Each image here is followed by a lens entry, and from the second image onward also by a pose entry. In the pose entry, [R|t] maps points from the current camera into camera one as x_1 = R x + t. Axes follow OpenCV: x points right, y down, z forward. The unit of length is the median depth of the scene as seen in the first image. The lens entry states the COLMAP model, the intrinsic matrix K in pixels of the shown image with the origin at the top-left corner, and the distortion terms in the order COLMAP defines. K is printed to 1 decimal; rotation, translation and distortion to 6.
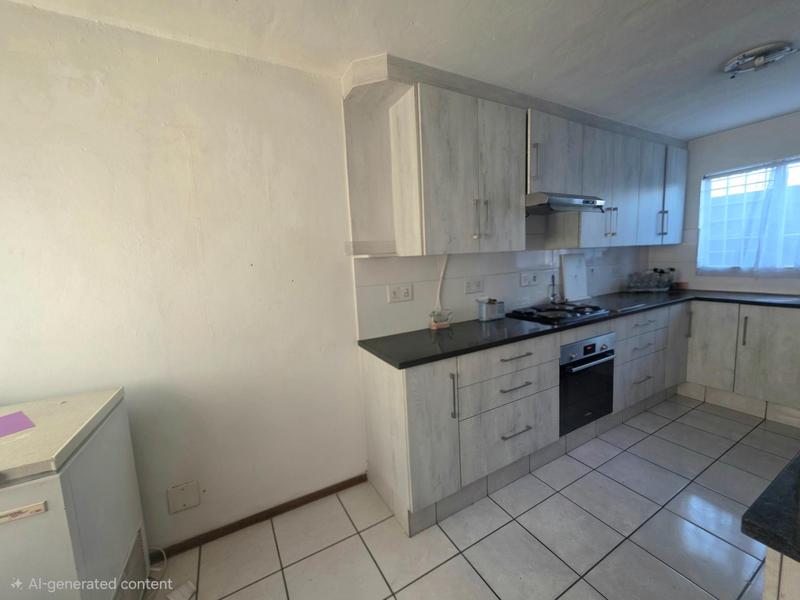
lens RADIAL K [[318.9, 0, 400.9], [0, 318.9, 296.3], [0, 0, 1]] dist [-0.000770, 0.000636]
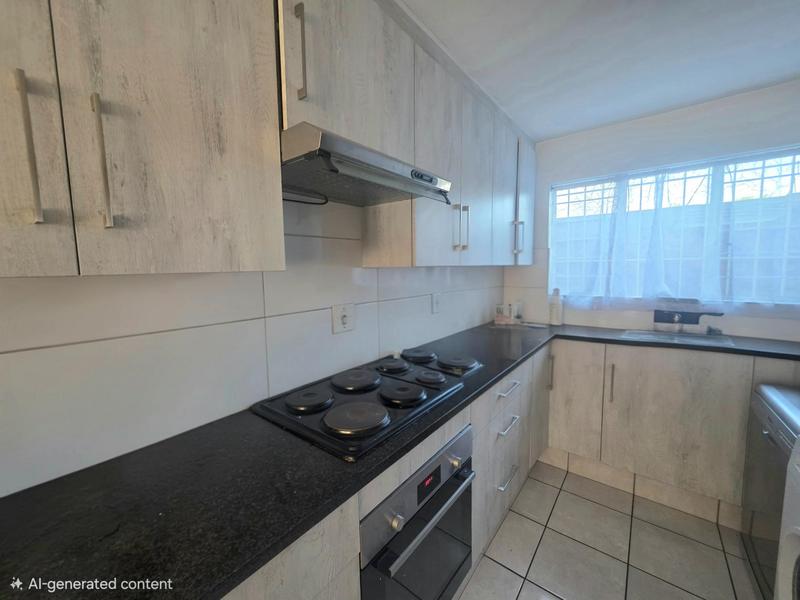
lens RADIAL K [[318.9, 0, 399.4], [0, 318.9, 295.9], [0, 0, 1]] dist [-0.000770, 0.000636]
pose [[0.920716, -0.001032, 0.390231, 0.304092], [0.015295, 0.999324, -0.033442, -0.079798], [-0.389932, 0.036759, 0.920110, 0.475034]]
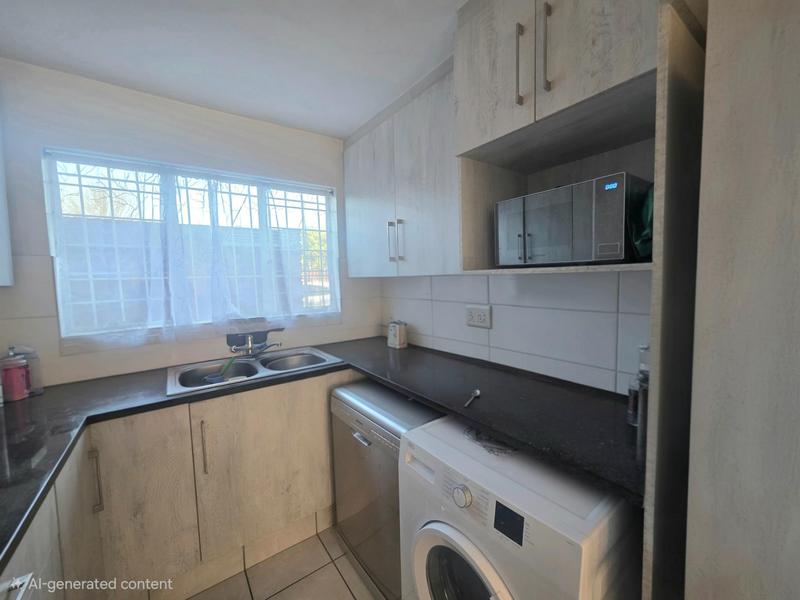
lens RADIAL K [[318.9, 0, 401.4], [0, 318.9, 298.7], [0, 0, 1]] dist [-0.000770, 0.000636]
pose [[-0.121672, -0.016451, 0.992434, 0.484751], [0.145919, 0.988703, 0.034279, -0.109188], [-0.981786, 0.148985, -0.117897, 0.675072]]
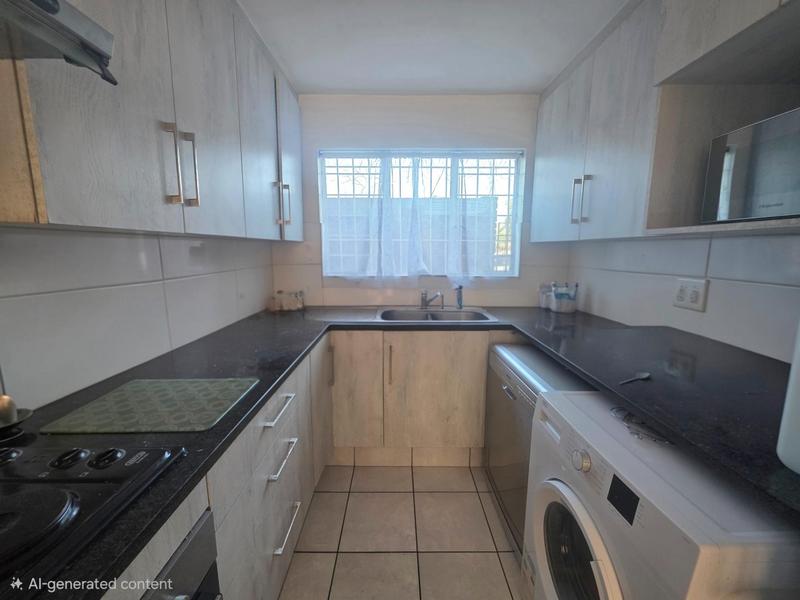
lens RADIAL K [[318.9, 0, 400.8], [0, 318.9, 299.0], [0, 0, 1]] dist [-0.000770, 0.000636]
pose [[0.475315, -0.085375, 0.875663, 0.445907], [0.075736, 0.995557, 0.055954, -0.080210], [-0.876550, 0.039723, 0.479669, 0.602516]]
